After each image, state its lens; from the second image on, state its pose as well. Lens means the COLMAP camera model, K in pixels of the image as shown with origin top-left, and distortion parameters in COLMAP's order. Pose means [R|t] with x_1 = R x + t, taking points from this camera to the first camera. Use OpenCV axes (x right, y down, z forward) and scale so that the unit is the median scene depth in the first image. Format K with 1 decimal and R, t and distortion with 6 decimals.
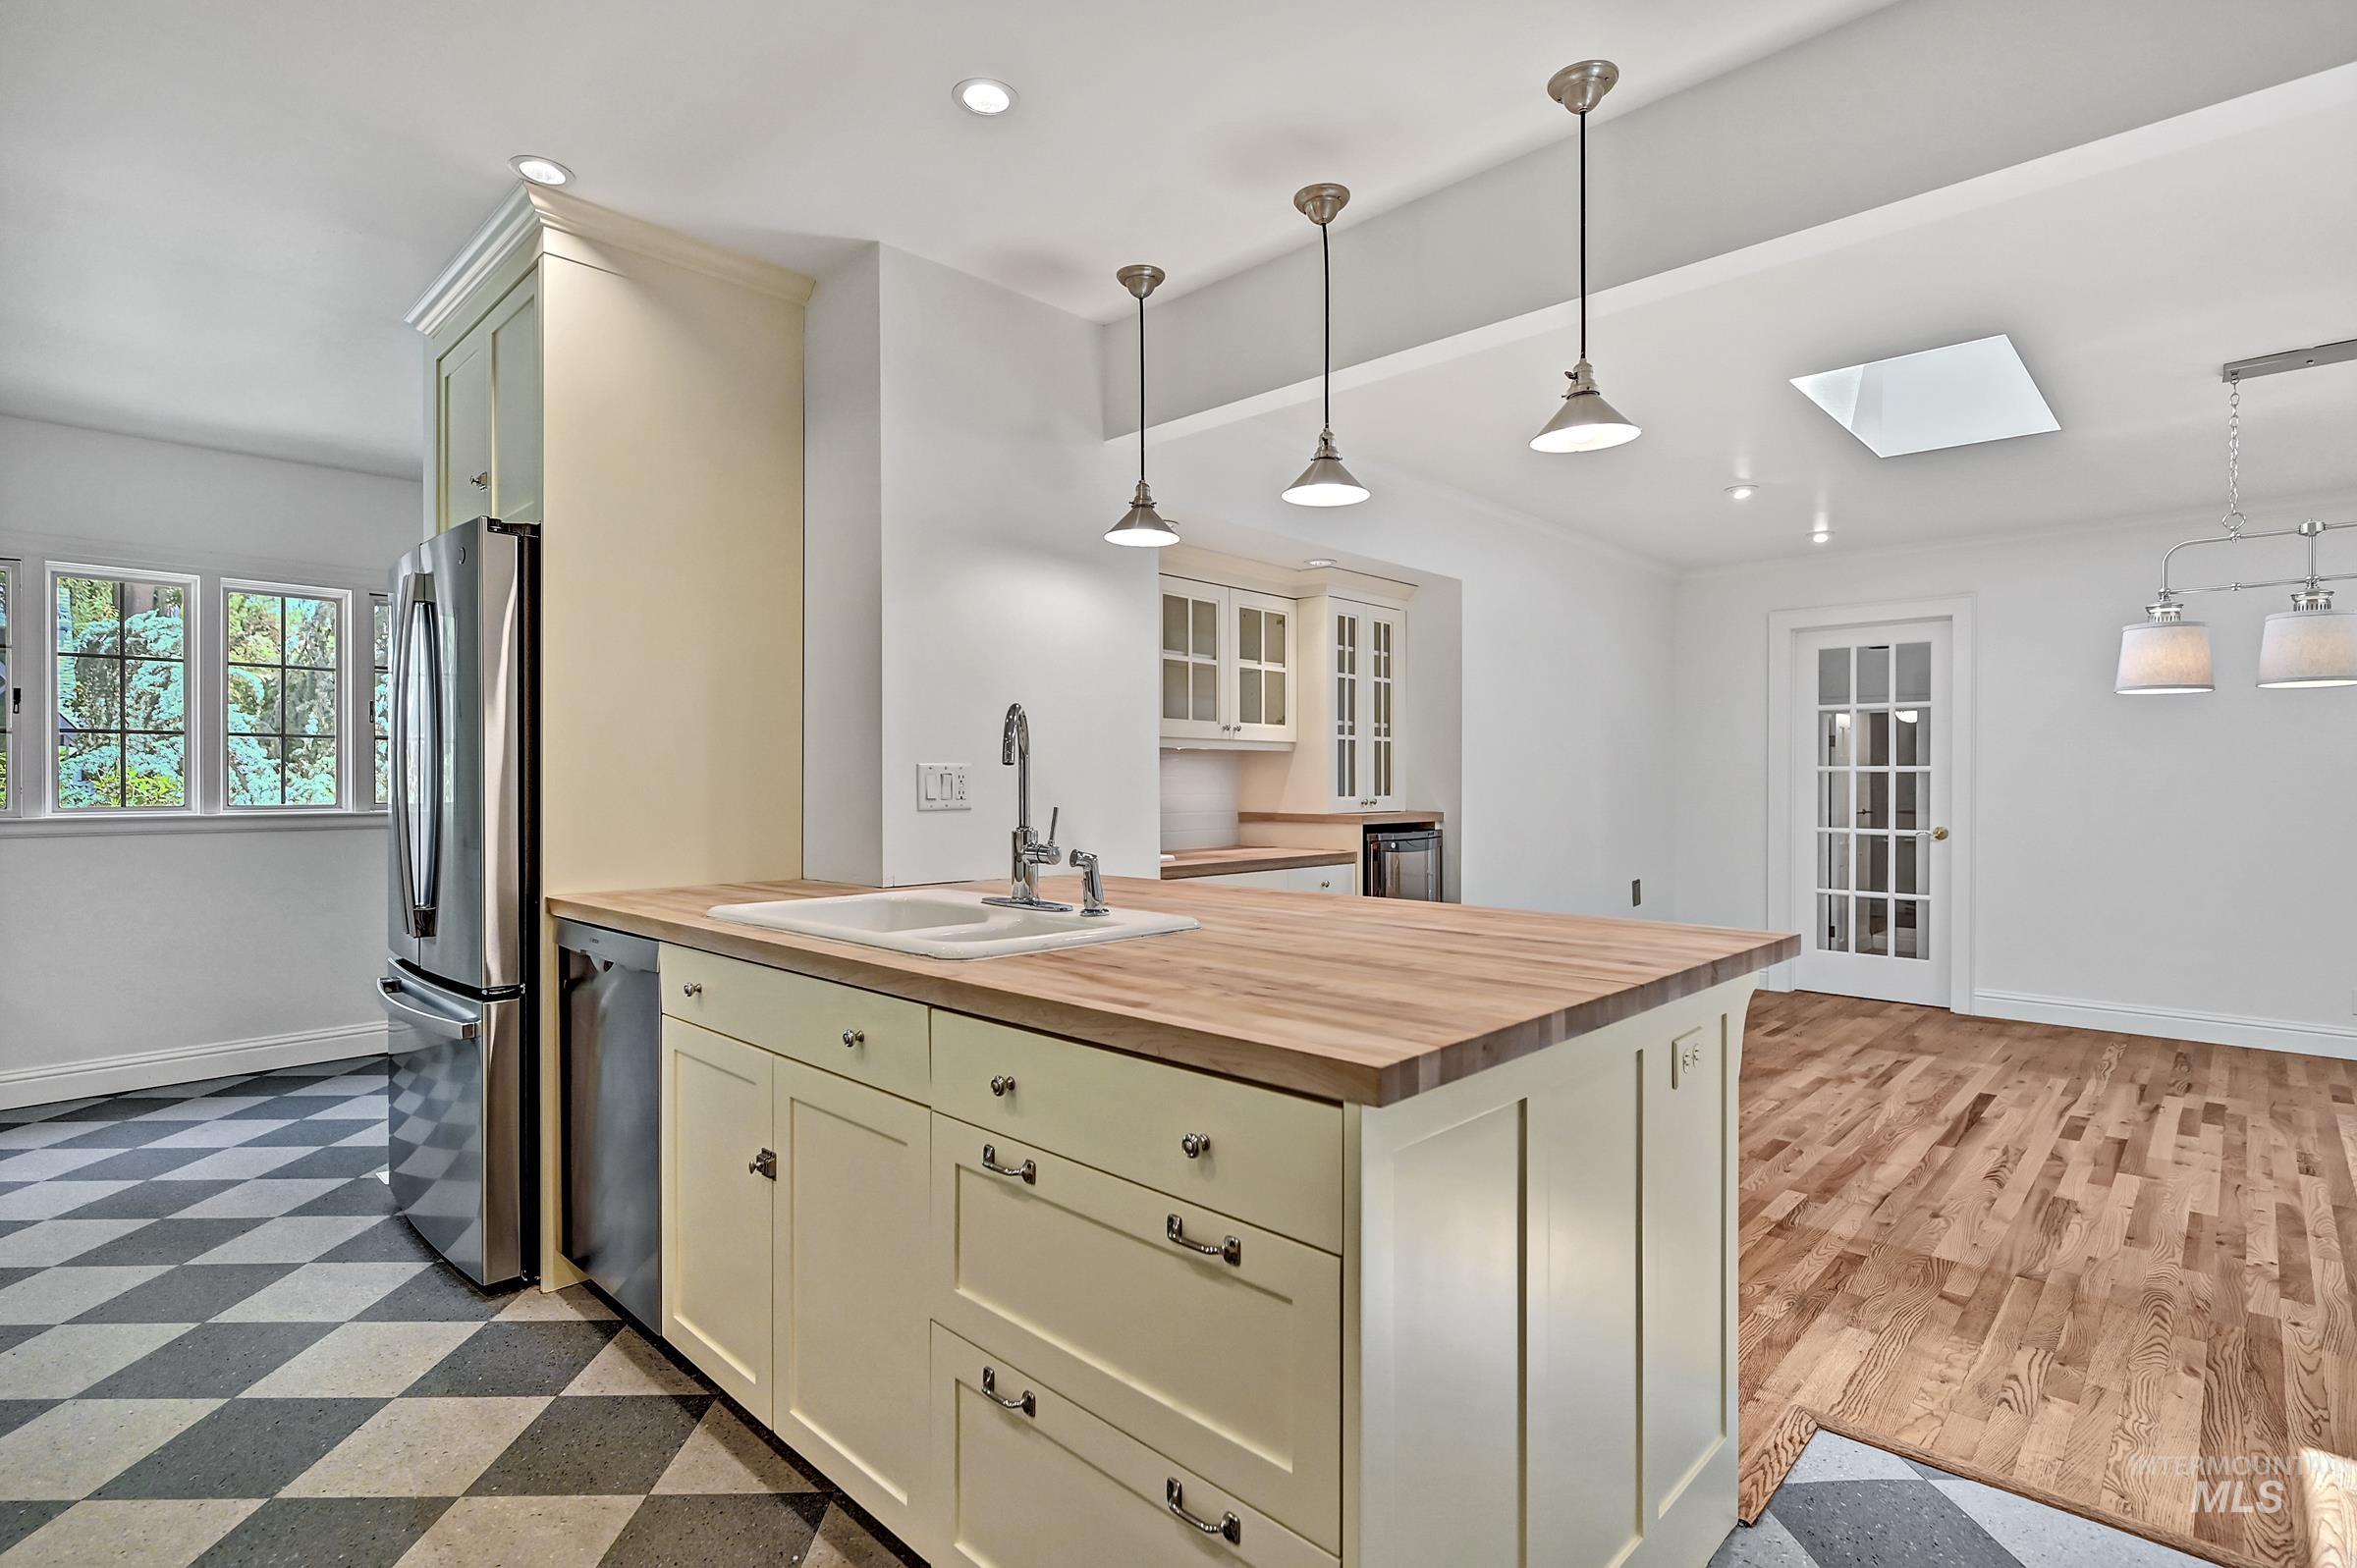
lens RADIAL K [[1121.6, 0, 1175.4], [0, 1121.6, 781.9], [0, 0, 1]] dist [-0.001024, 0.000370]
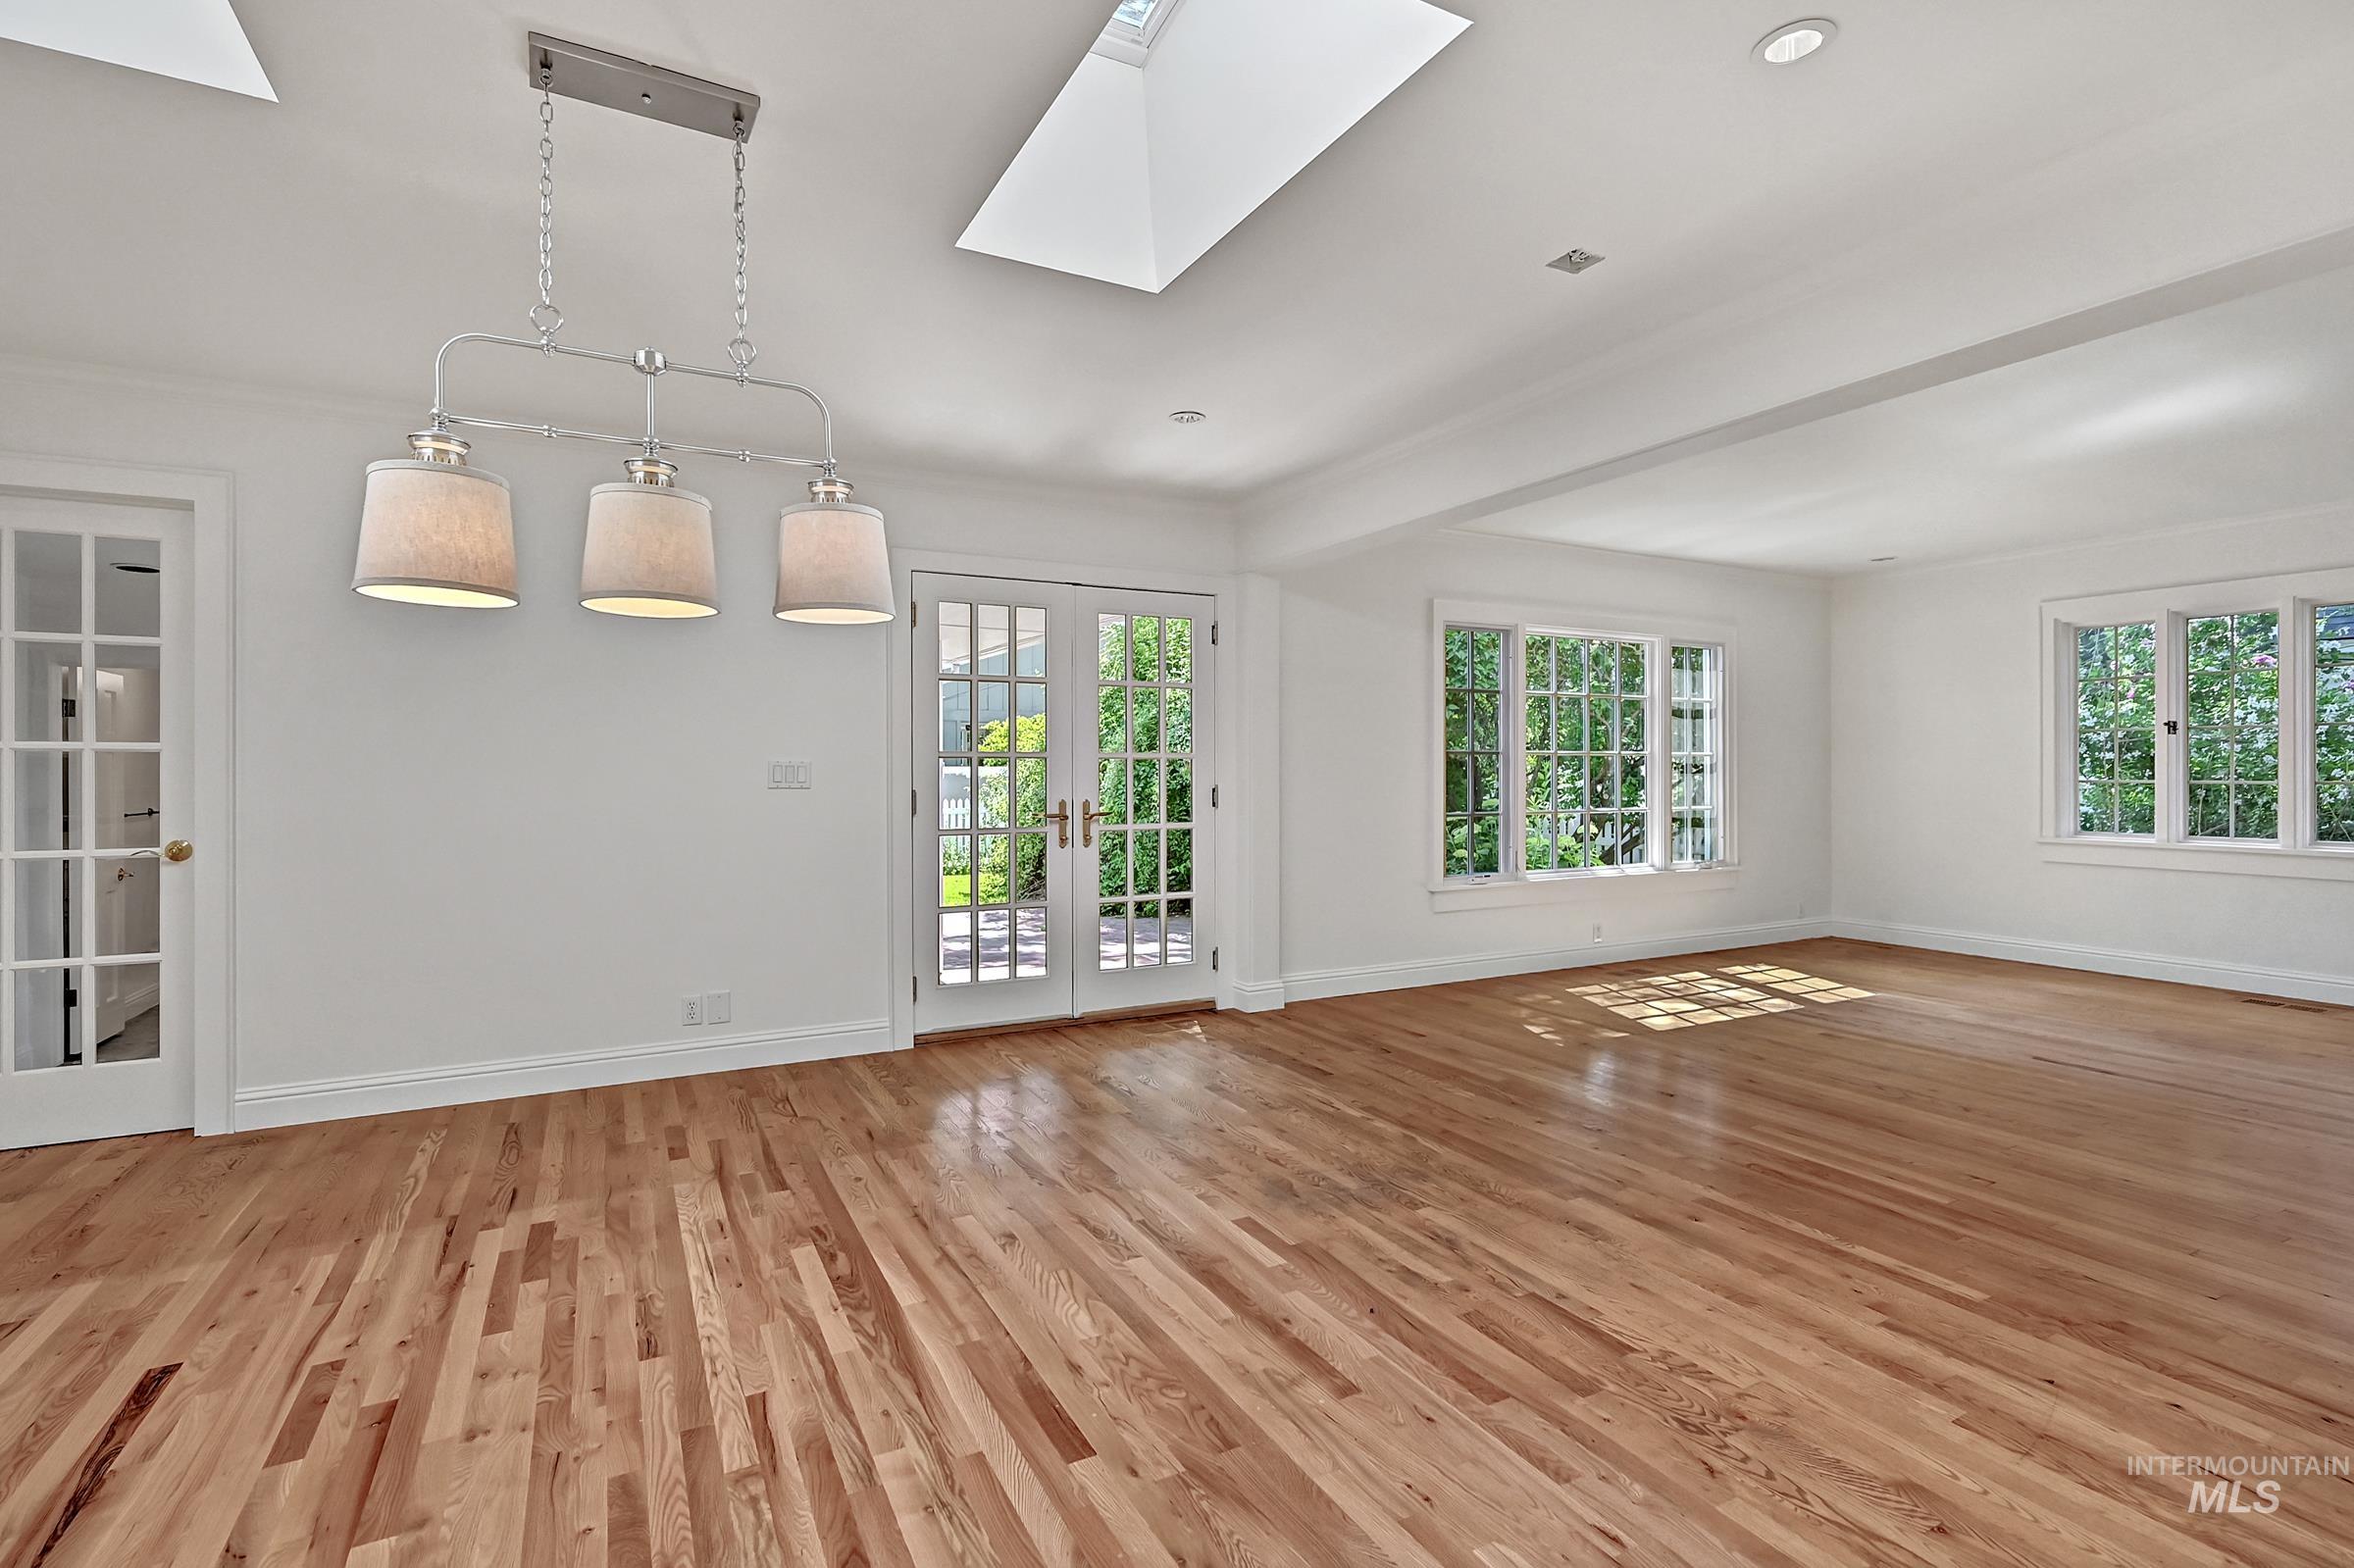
lens RADIAL K [[1065.9, 0, 1168.8], [0, 1065.9, 773.2], [0, 0, 1]] dist [-0.001586, -0.000495]
pose [[0.312238, -0.003163, 0.949999, 0.399381], [0.003313, 0.999992, 0.002241, 0.004351], [-0.949998, 0.002447, 0.312246, 0.400582]]
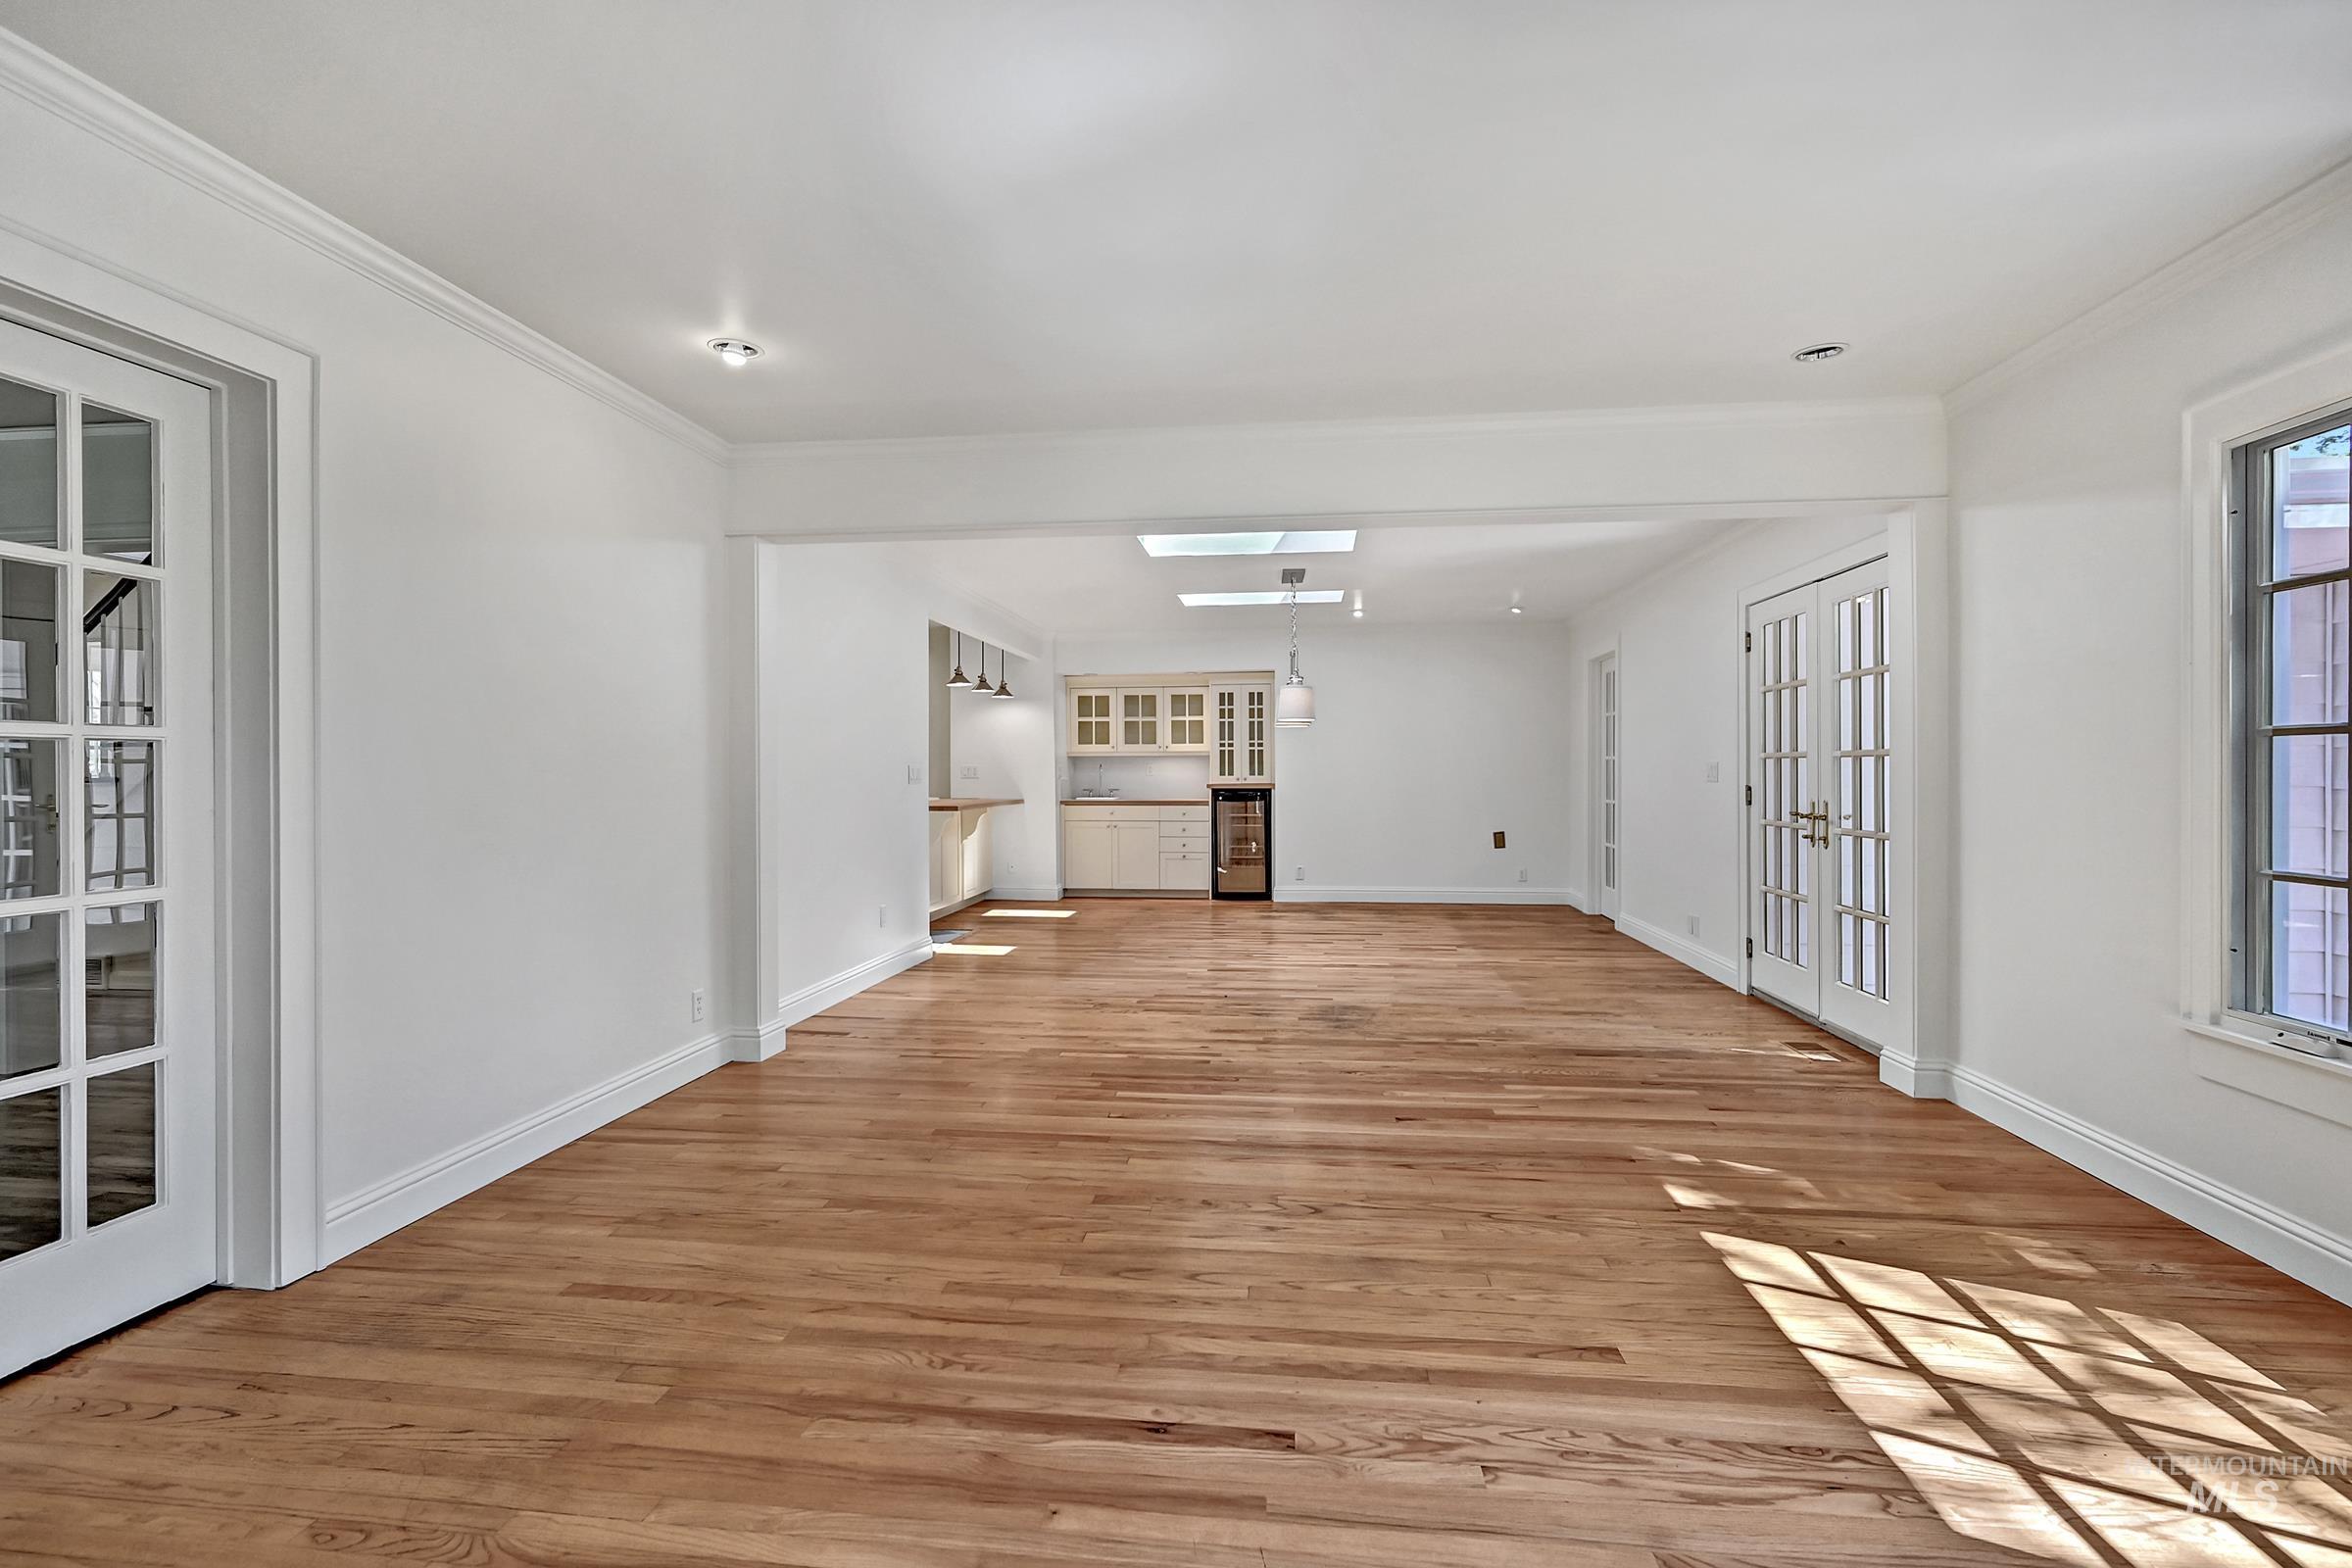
lens RADIAL K [[1065.1, 0, 1171.5], [0, 1065.1, 777.4], [0, 0, 1]] dist [-0.001586, -0.000495]
pose [[0.601981, 0.001196, -0.798510, 1.931020], [0.001429, 0.999996, 0.002575, 0.012107], [0.798509, -0.002691, 0.601976, -0.354133]]
